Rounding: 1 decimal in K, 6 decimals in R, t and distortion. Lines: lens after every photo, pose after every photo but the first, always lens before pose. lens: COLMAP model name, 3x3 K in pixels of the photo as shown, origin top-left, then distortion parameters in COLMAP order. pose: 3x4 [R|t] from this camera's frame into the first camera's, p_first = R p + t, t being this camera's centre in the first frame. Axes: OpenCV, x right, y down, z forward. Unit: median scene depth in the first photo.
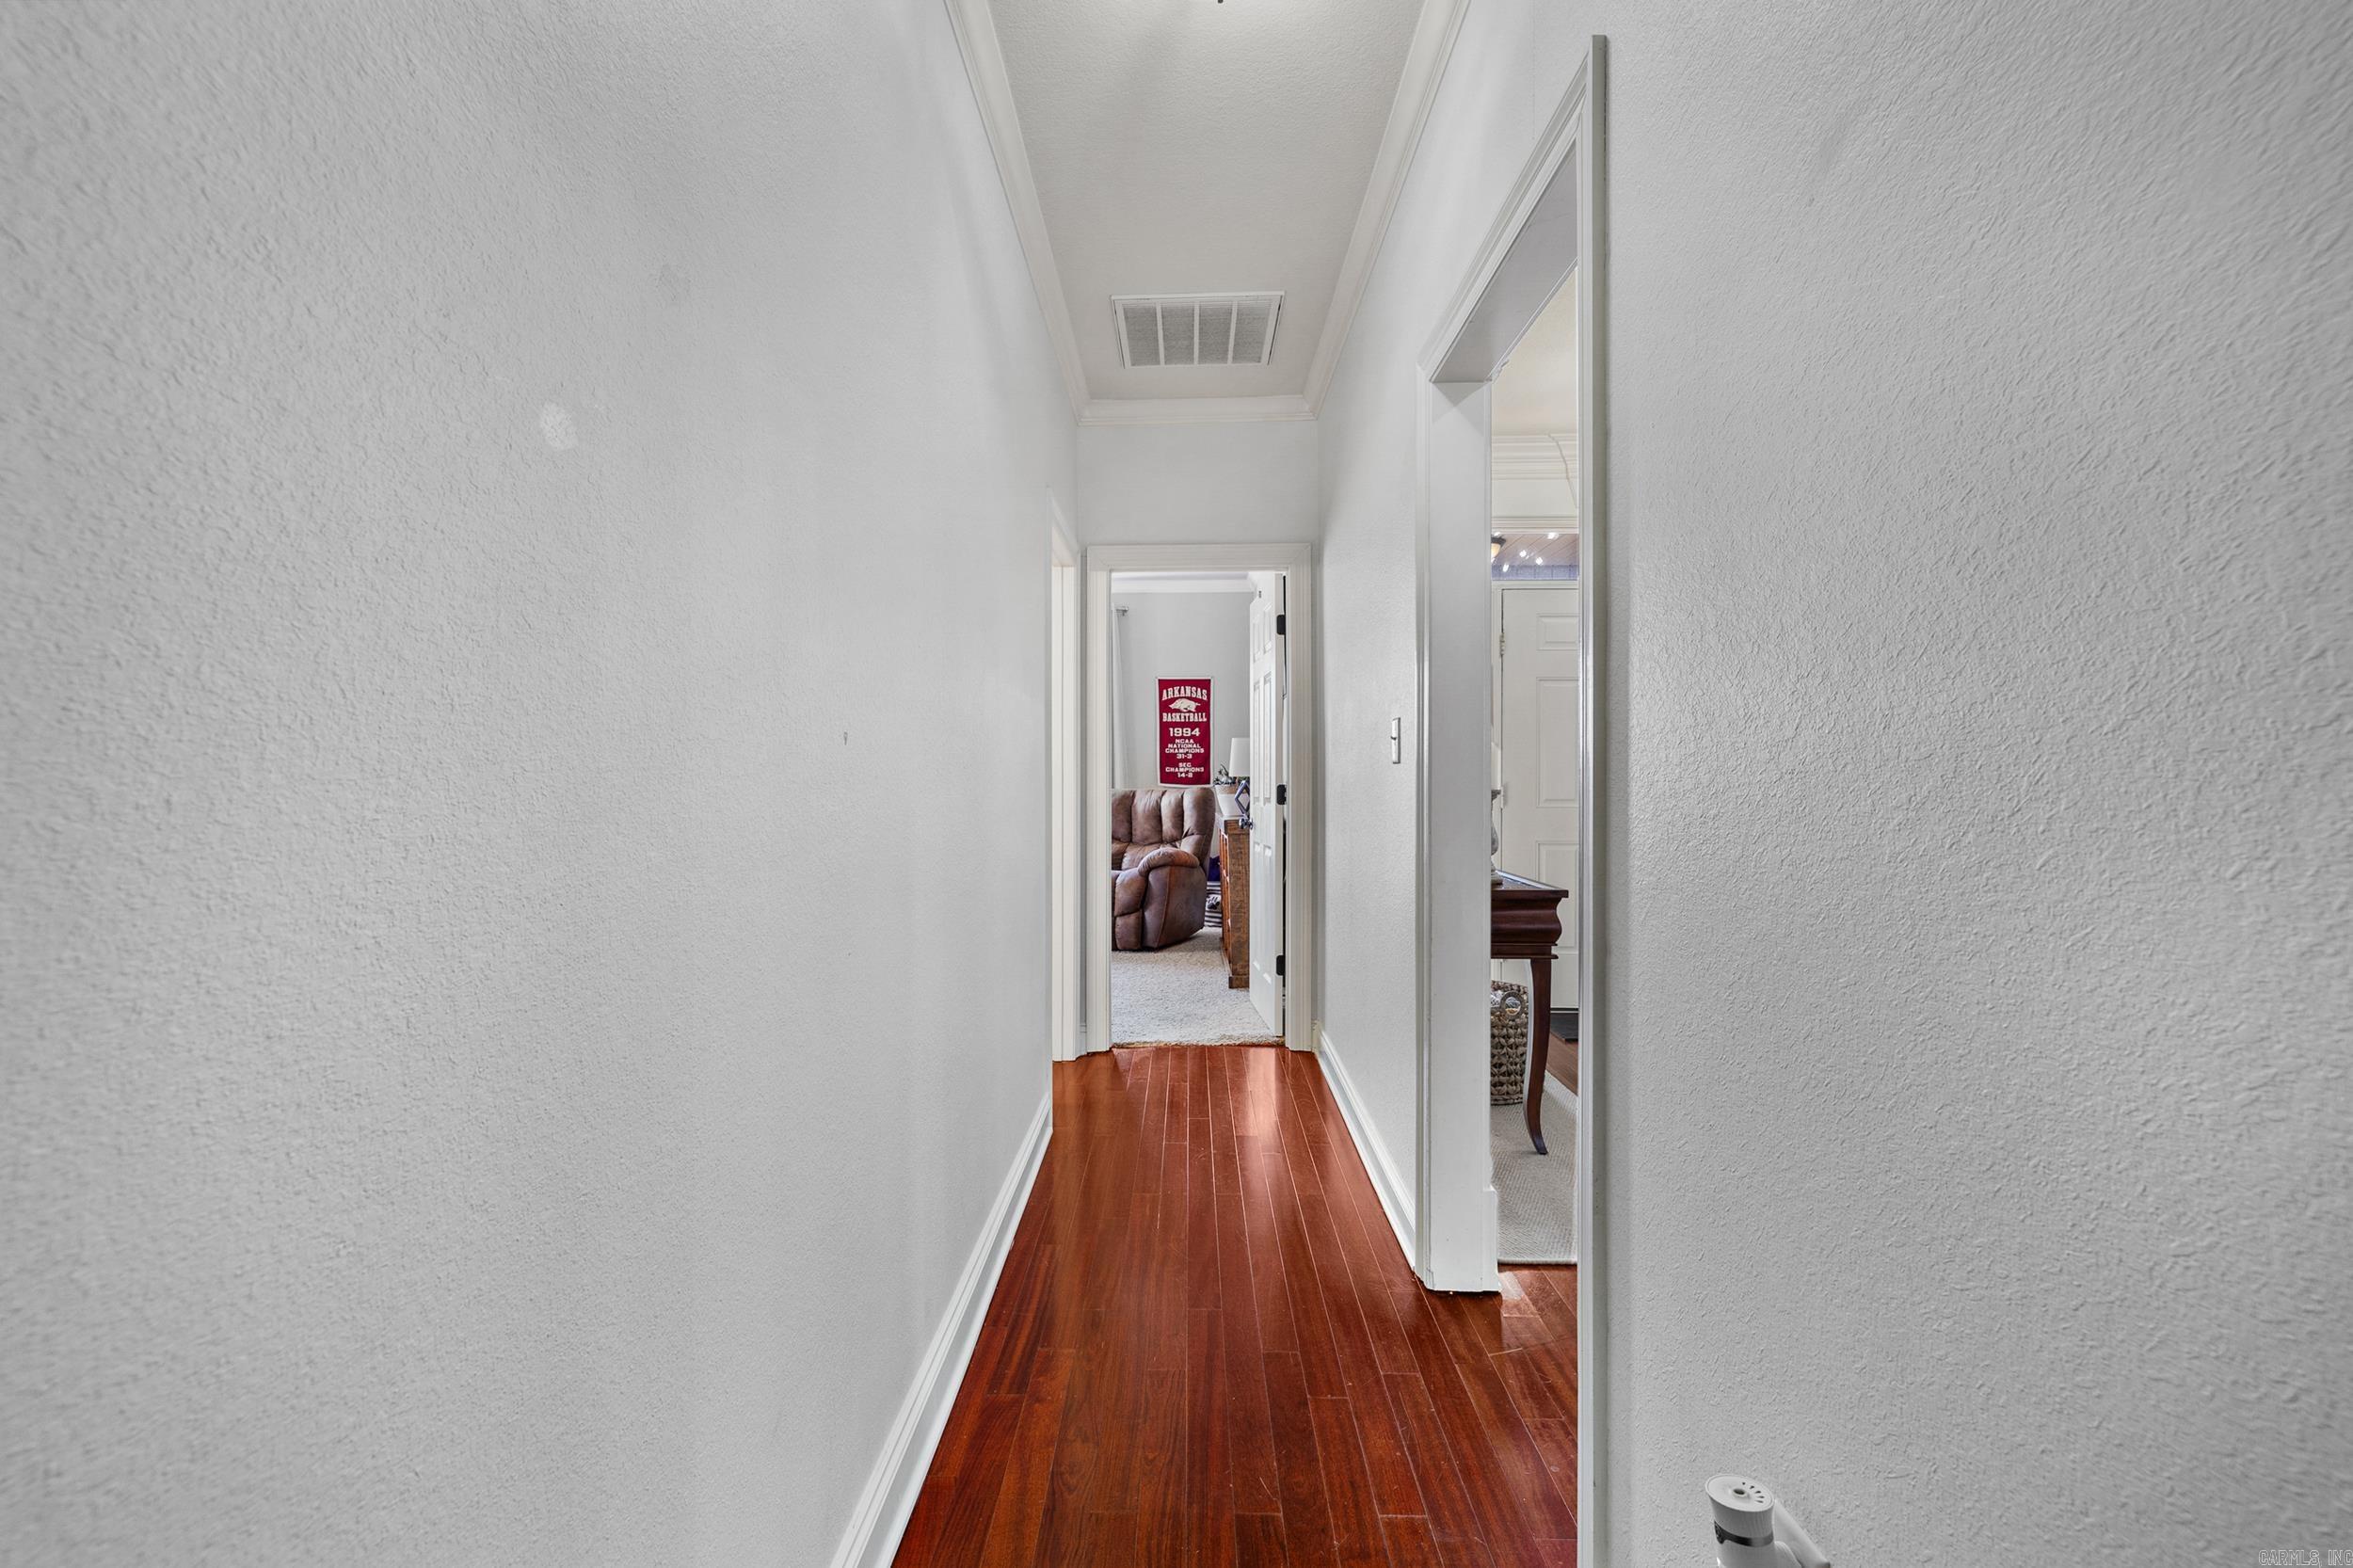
lens RADIAL K [[1014.6, 0, 1176.6], [0, 1014.6, 781.6], [0, 0, 1]] dist [0.015128, 0.000152]
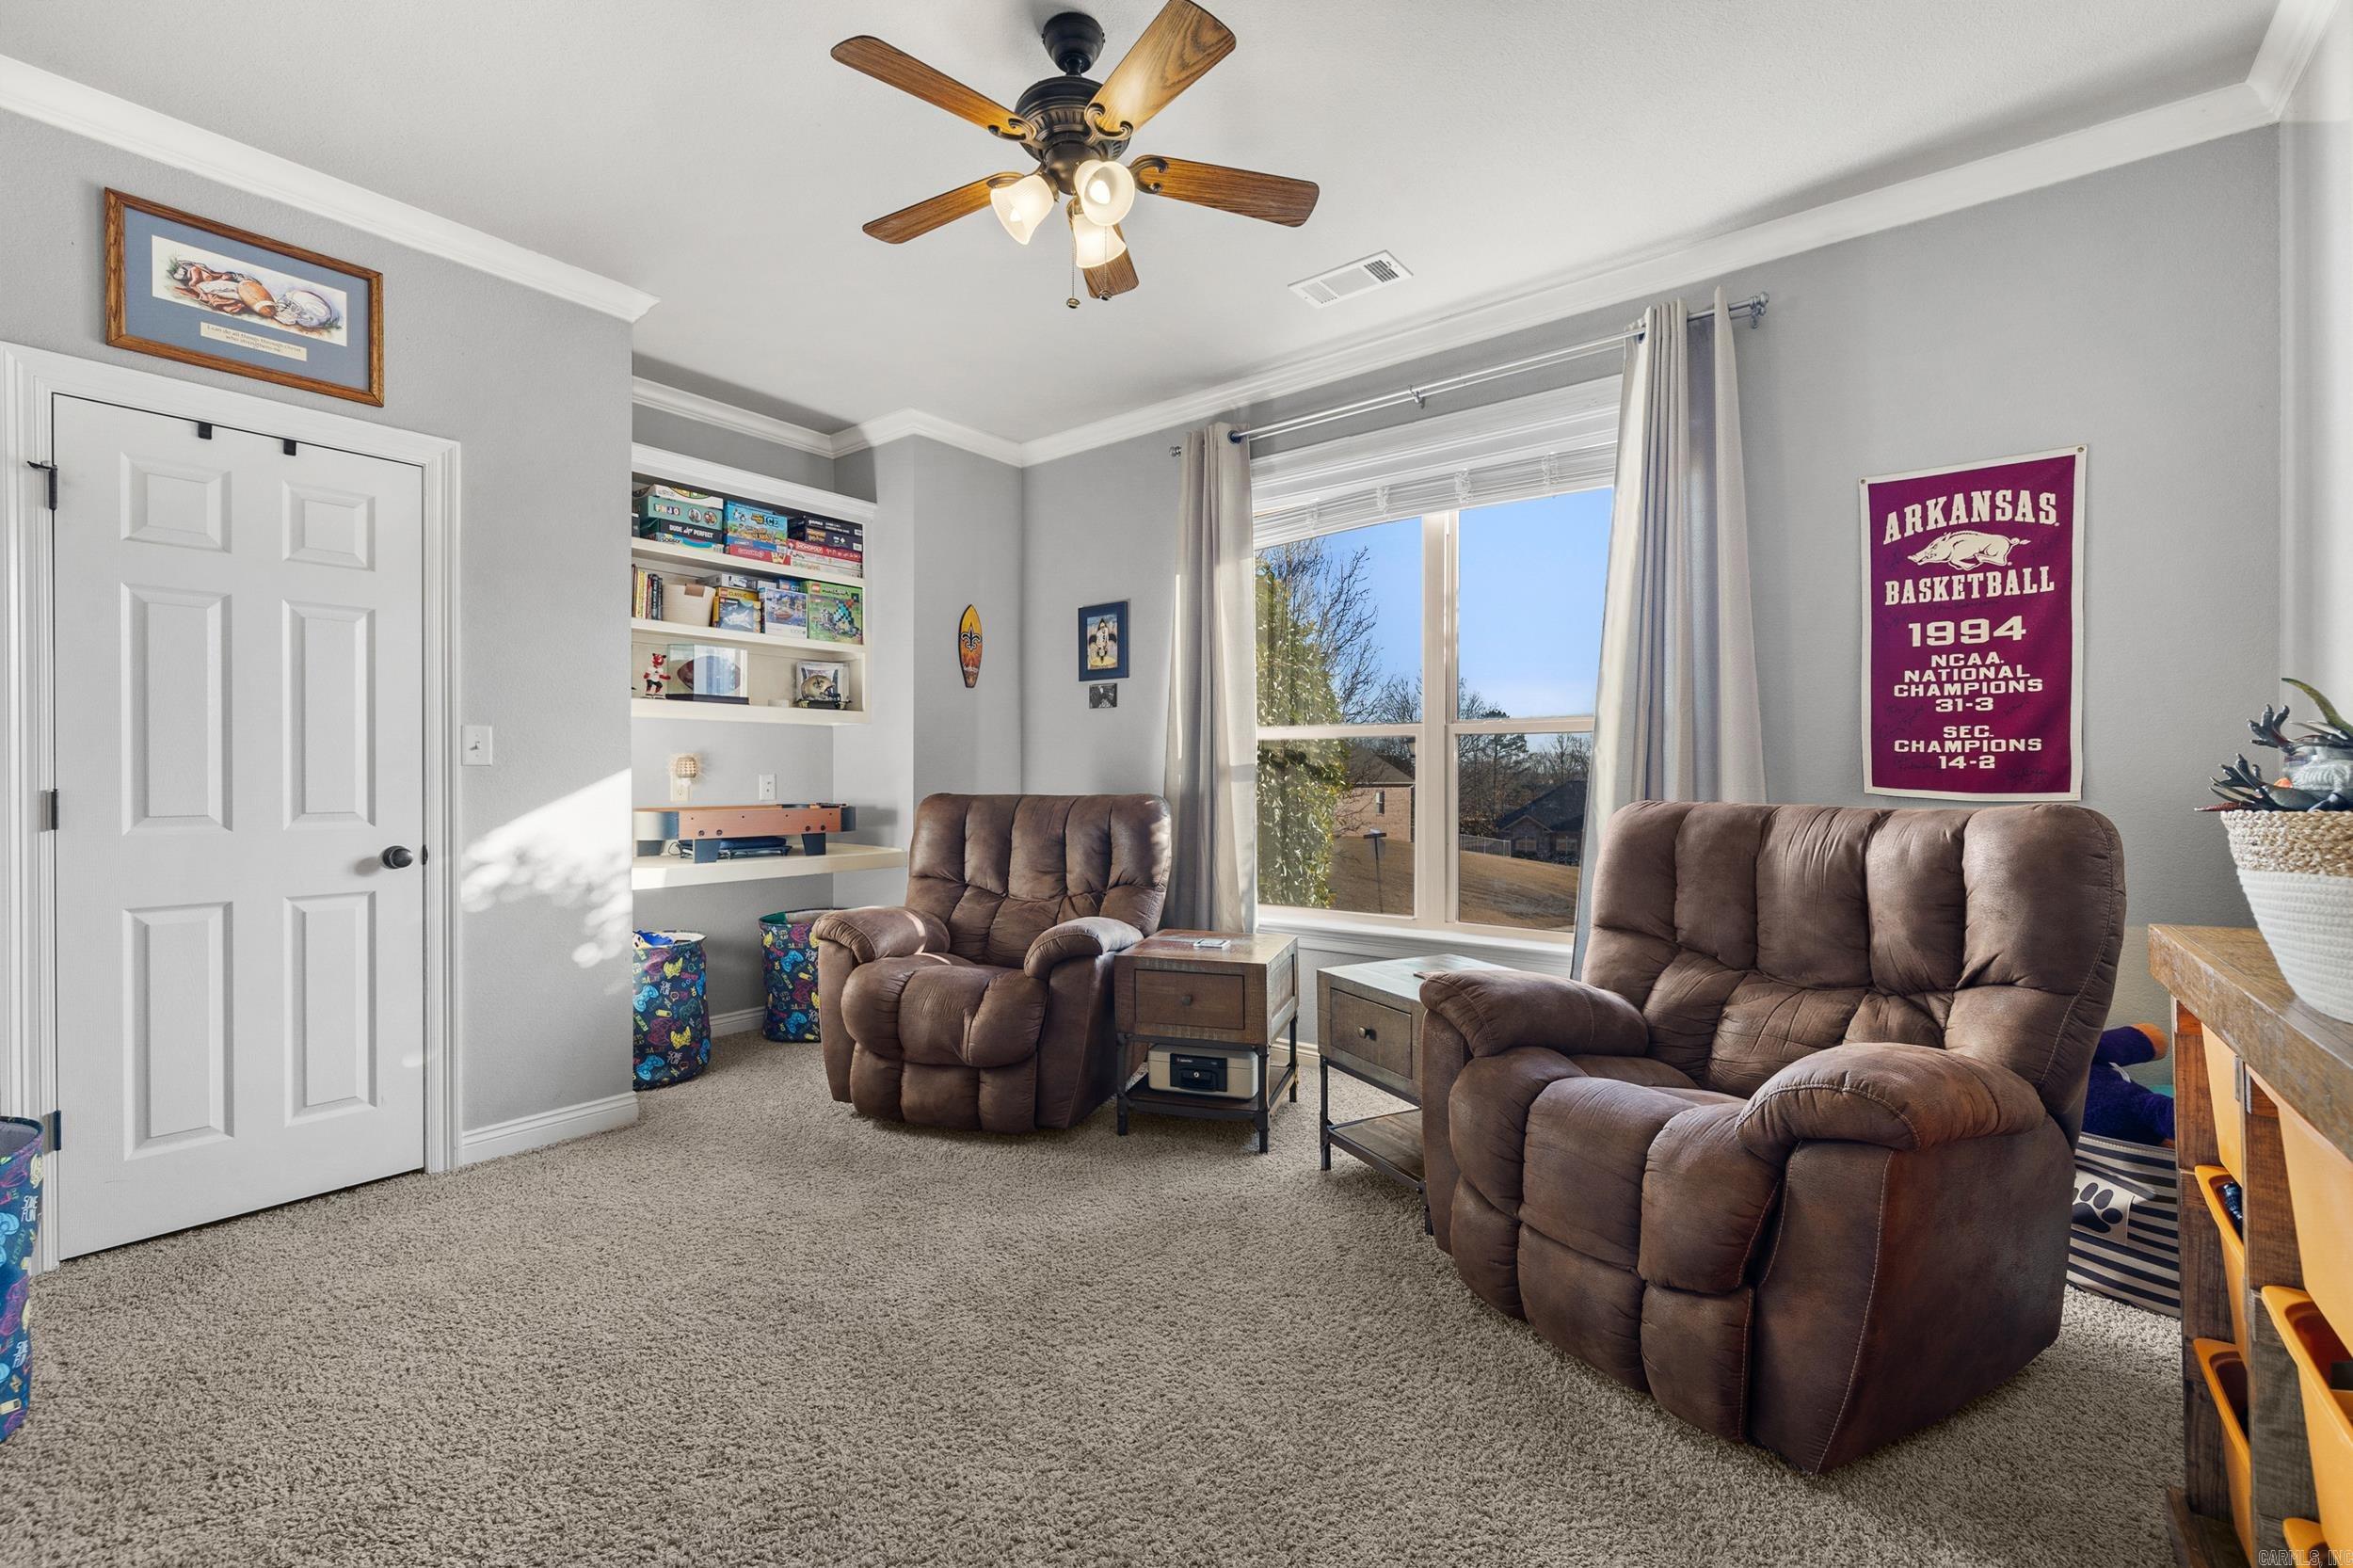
lens RADIAL K [[1014.6, 0, 1166.8], [0, 1014.6, 780.4], [0, 0, 1]] dist [0.015128, 0.000152]
pose [[0.798086, 0.004852, -0.602524, 0.001436], [-0.001884, 0.999983, 0.005558, -0.001714], [0.602540, -0.003301, 0.798082, 0.577484]]
